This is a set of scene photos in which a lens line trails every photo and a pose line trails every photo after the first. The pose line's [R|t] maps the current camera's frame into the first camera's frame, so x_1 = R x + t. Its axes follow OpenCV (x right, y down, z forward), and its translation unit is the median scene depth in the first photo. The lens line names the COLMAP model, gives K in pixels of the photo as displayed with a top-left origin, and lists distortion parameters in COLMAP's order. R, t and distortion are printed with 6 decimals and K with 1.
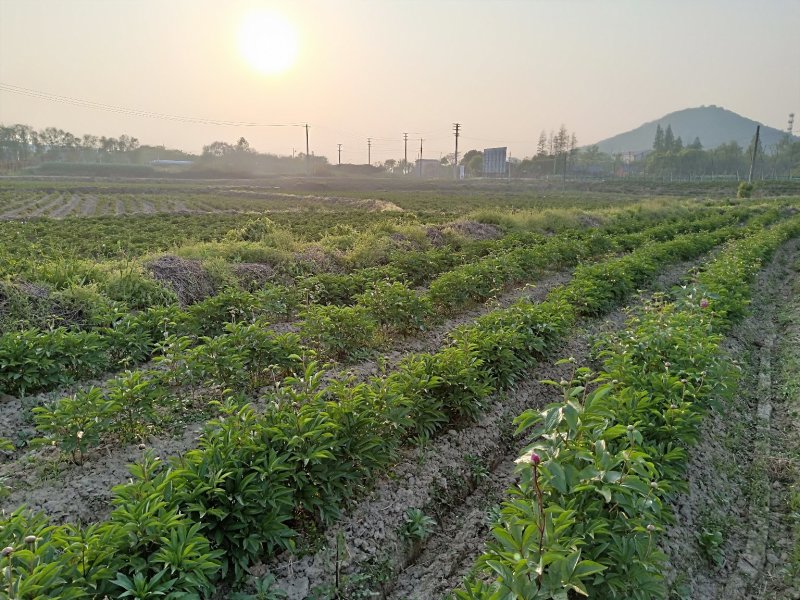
lens RADIAL K [[609.0, 0, 401.3], [0, 609.0, 290.7], [0, 0, 1]] dist [0.032730, -0.020411]
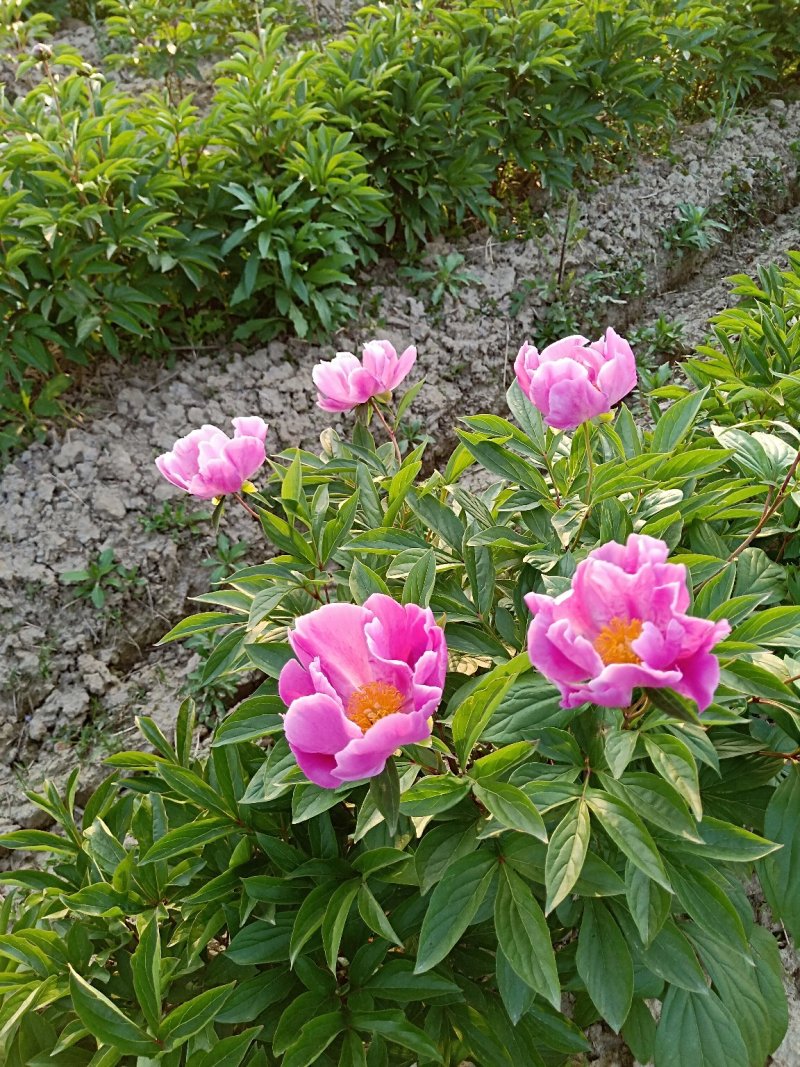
lens RADIAL K [[818.0, 0, 400.0], [0, 818.0, 533.5], [0, 0, 1]] dist [0.027876, -0.007361]
pose [[0.964886, 0.154509, -0.212418, -0.028746], [-0.012886, 0.835564, 0.549242, 0.153340], [0.262352, -0.527219, 0.808215, 0.086532]]
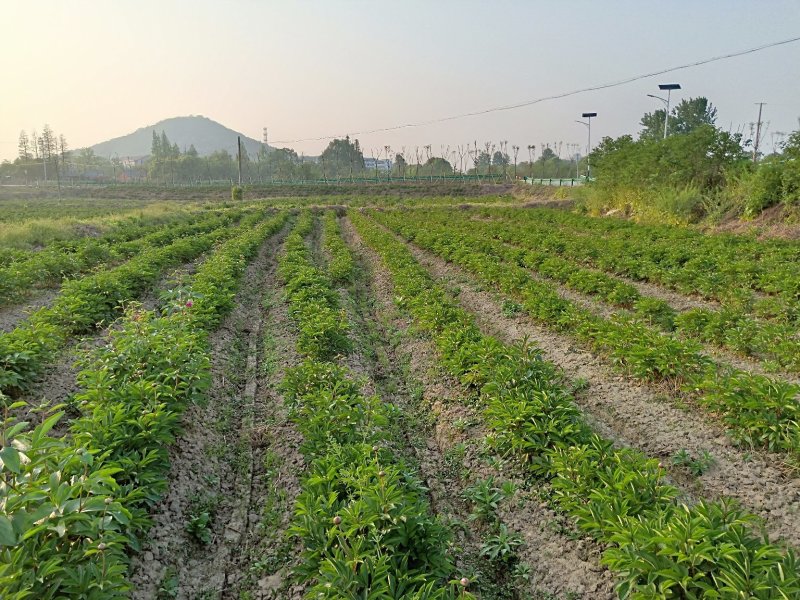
lens RADIAL K [[605.3, 0, 401.5], [0, 605.3, 288.8], [0, 0, 1]] dist [0.024790, -0.003152]
pose [[0.722850, -0.133141, 0.678057, 0.072817], [0.139943, 0.989135, 0.045035, -0.000532], [-0.676686, 0.062336, 0.733629, -0.039866]]
